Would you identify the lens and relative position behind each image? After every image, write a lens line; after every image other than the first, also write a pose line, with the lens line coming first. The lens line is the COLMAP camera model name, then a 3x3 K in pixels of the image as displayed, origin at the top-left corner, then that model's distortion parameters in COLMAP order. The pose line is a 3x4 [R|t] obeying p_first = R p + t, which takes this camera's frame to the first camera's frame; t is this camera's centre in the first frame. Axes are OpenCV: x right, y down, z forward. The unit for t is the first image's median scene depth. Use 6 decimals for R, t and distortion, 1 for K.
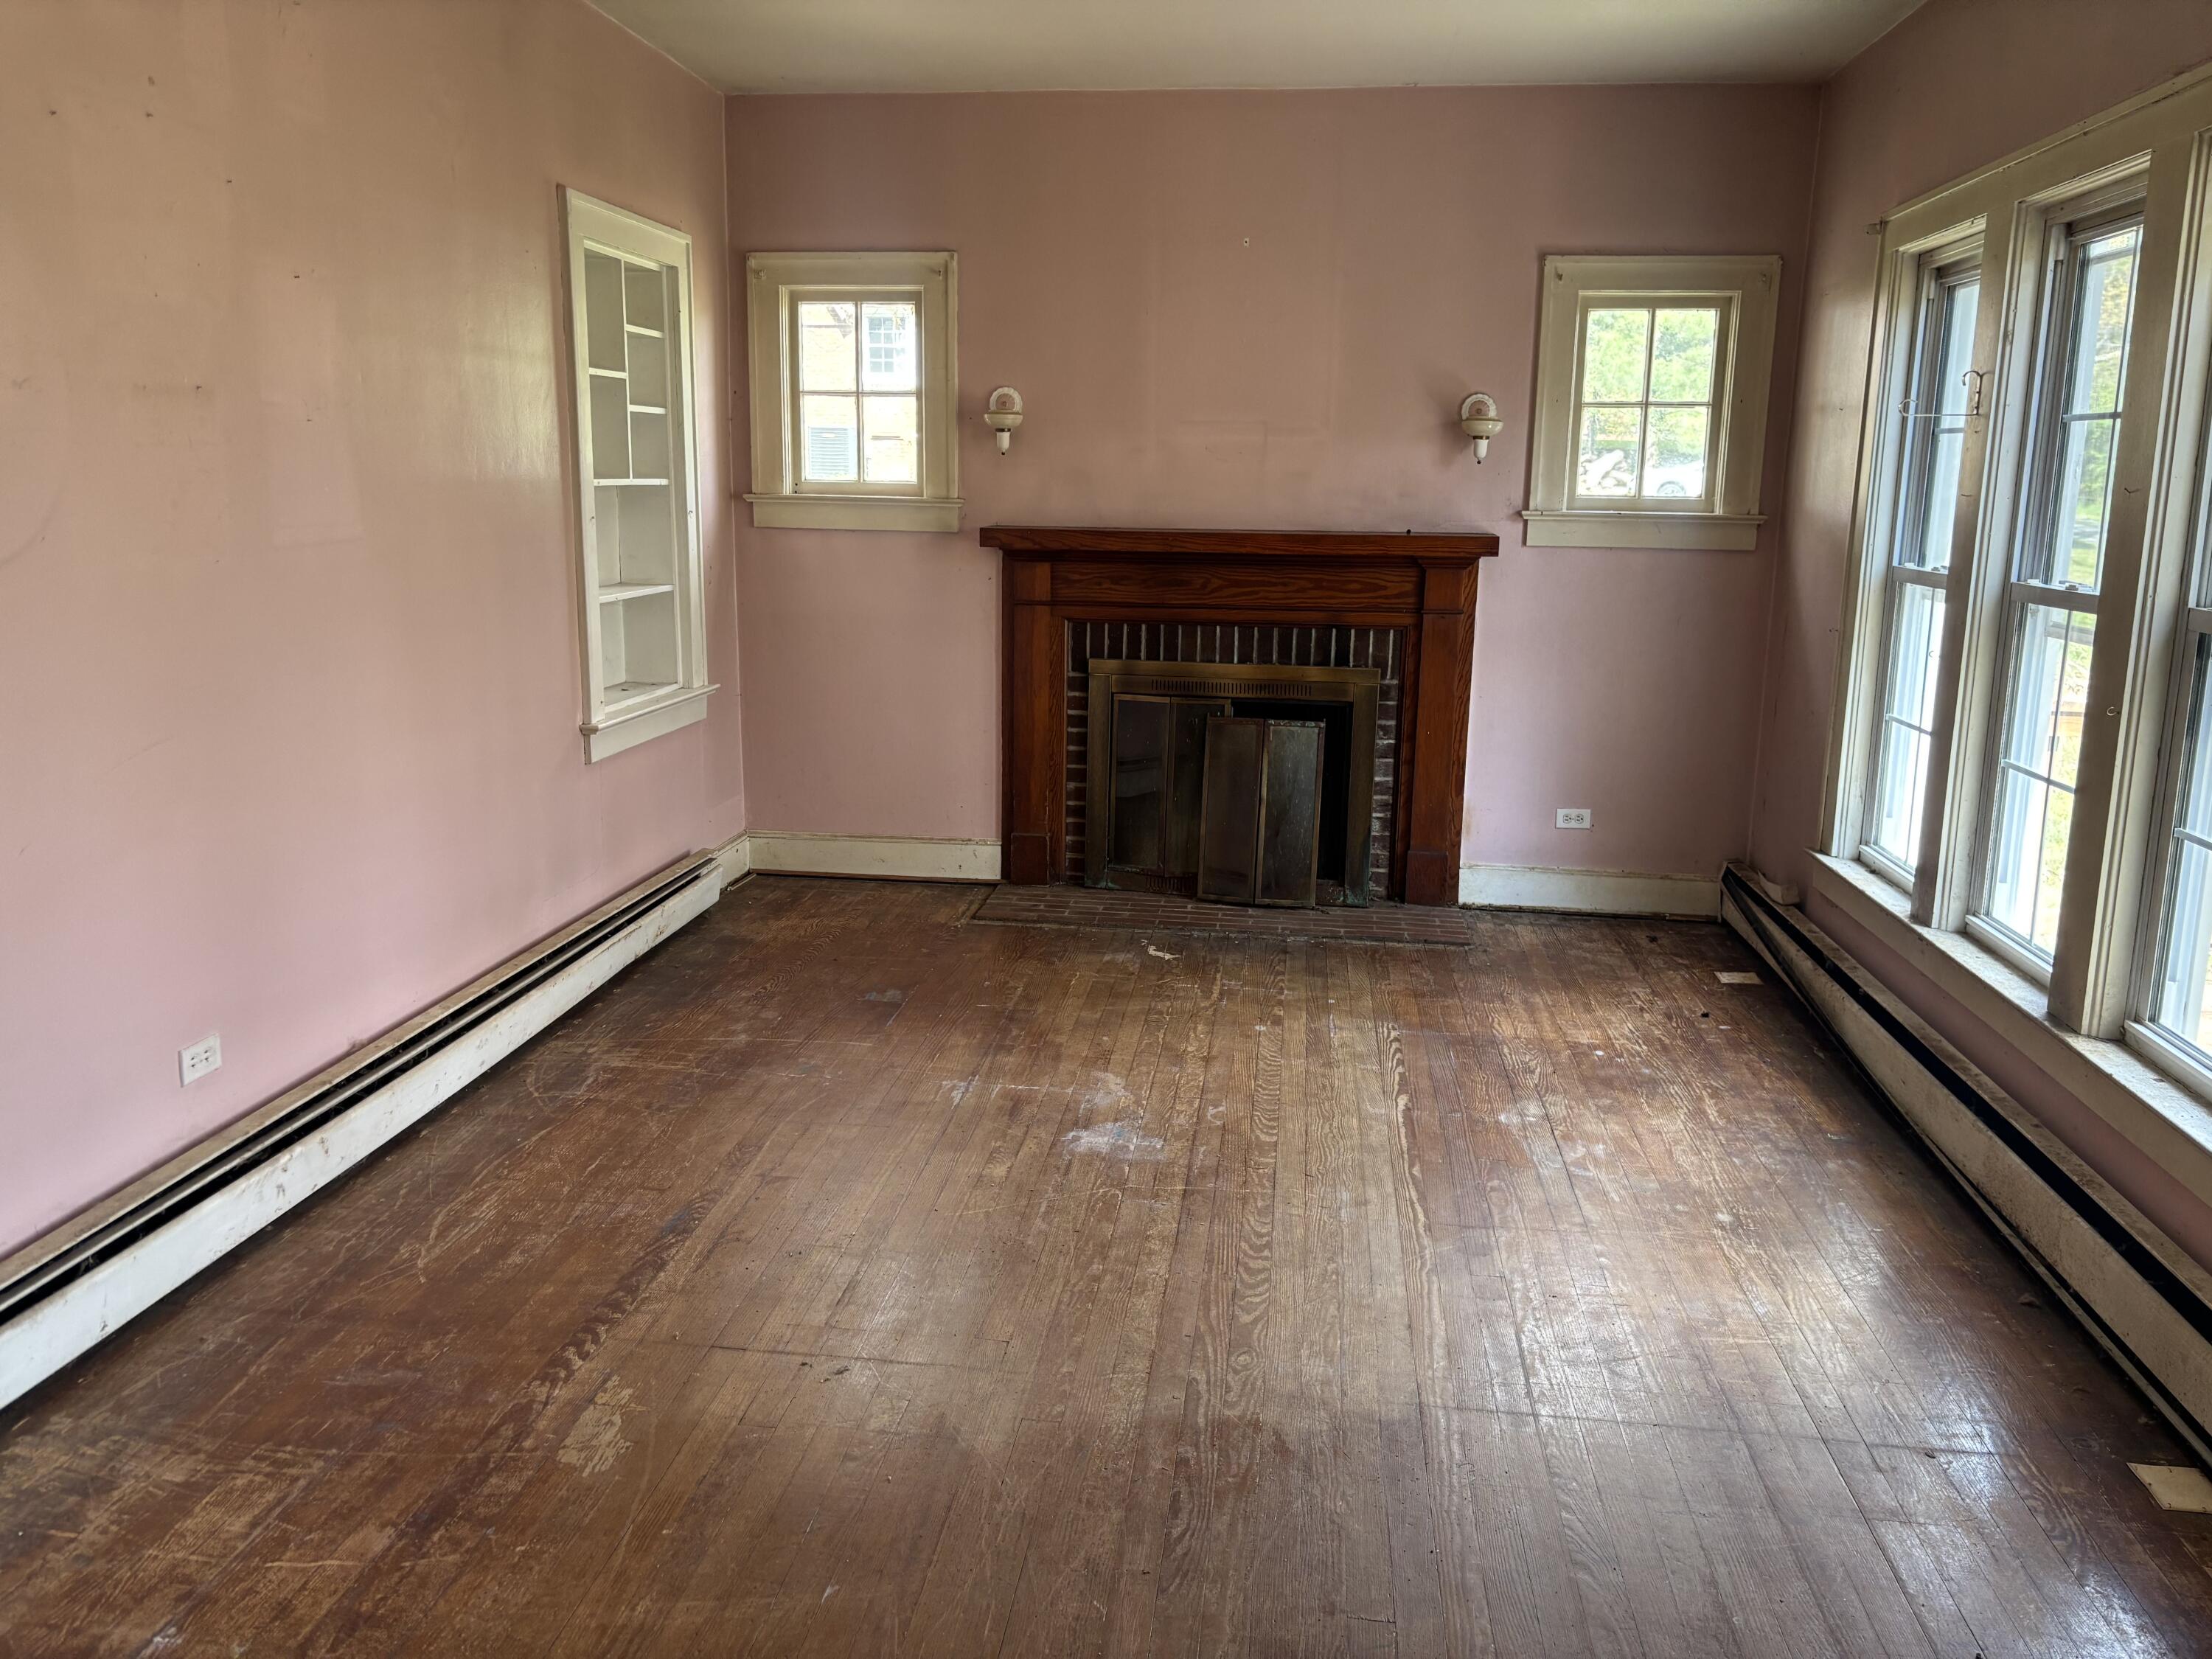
lens RADIAL K [[1717.6, 0, 1111.2], [0, 1717.6, 829.0], [0, 0, 1]] dist [0.054988, -0.055172]
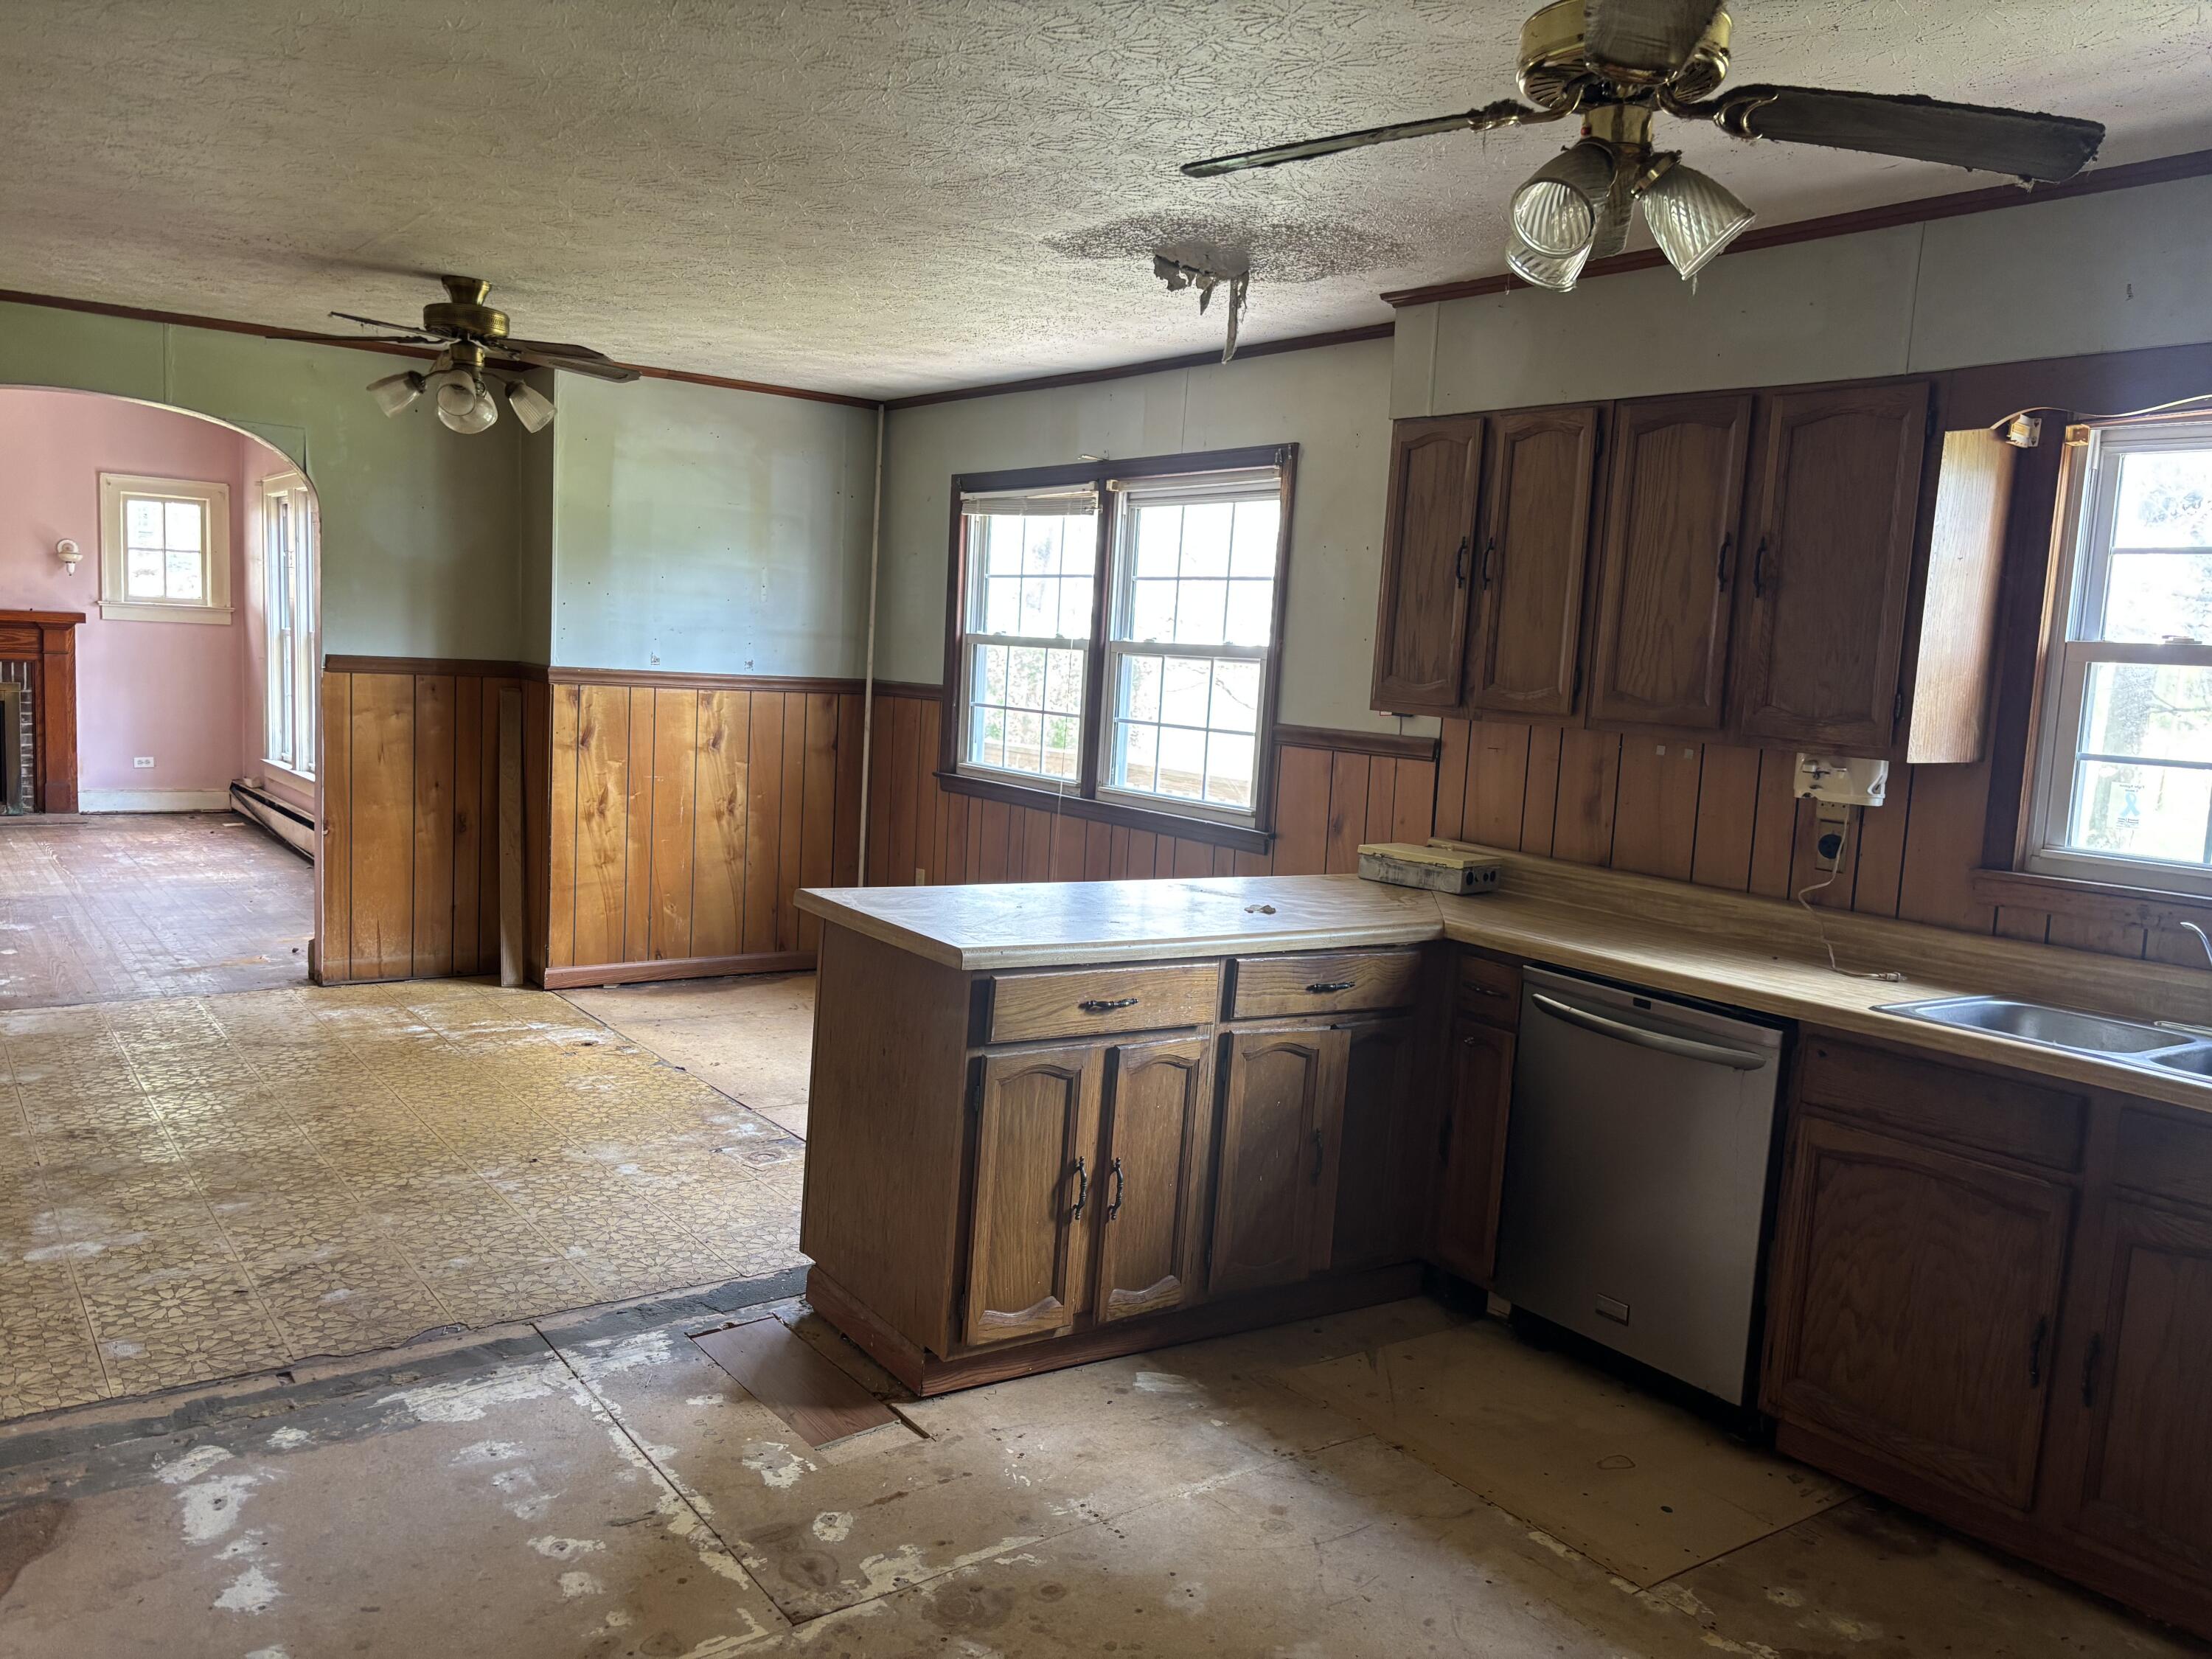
lens RADIAL K [[1717.6, 0, 1094.9], [0, 1717.6, 825.7], [0, 0, 1]] dist [0.054988, -0.055172]
pose [[0.744132, -0.056786, 0.665615, -0.238634], [0.103332, 0.994173, -0.030705, 0.237572], [-0.659993, 0.091628, 0.745663, -1.149615]]
